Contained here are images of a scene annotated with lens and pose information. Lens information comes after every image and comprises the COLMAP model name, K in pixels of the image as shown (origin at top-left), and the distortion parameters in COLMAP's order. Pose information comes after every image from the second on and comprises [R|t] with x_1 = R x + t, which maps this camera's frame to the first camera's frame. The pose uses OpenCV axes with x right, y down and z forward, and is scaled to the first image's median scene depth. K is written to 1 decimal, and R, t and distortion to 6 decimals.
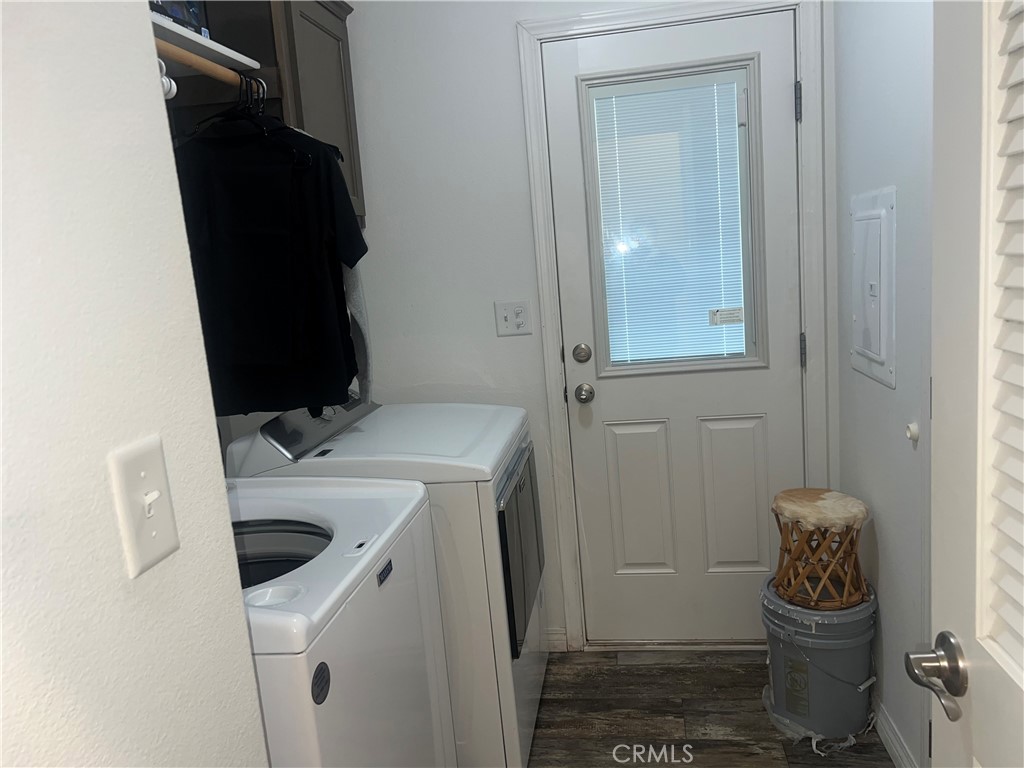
lens RADIAL K [[756.1, 0, 514.9], [0, 756.1, 381.0], [0, 0, 1]] dist [0.080673, -0.086232]
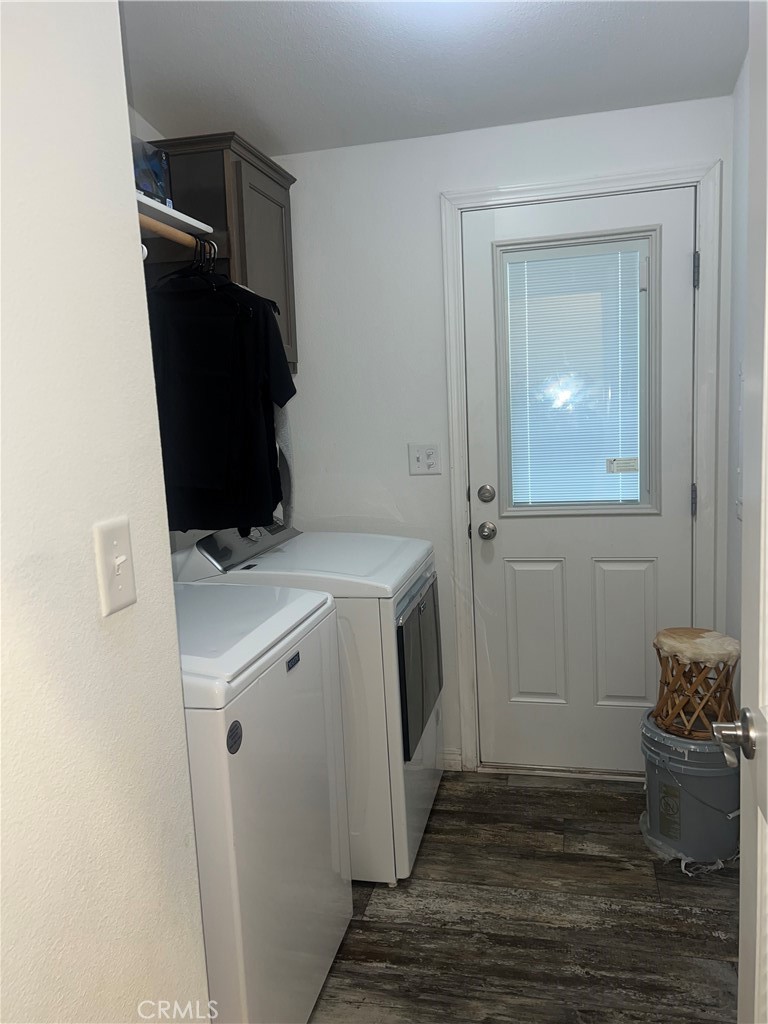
lens RADIAL K [[756.1, 0, 384.0], [0, 756.1, 512.0], [0, 0, 1]] dist [0.080673, -0.086232]
pose [[0.995691, 0.047928, -0.079386, 0.032977], [-0.049846, 0.998507, -0.022359, 0.023723], [0.078196, 0.026219, 0.996593, -0.106866]]
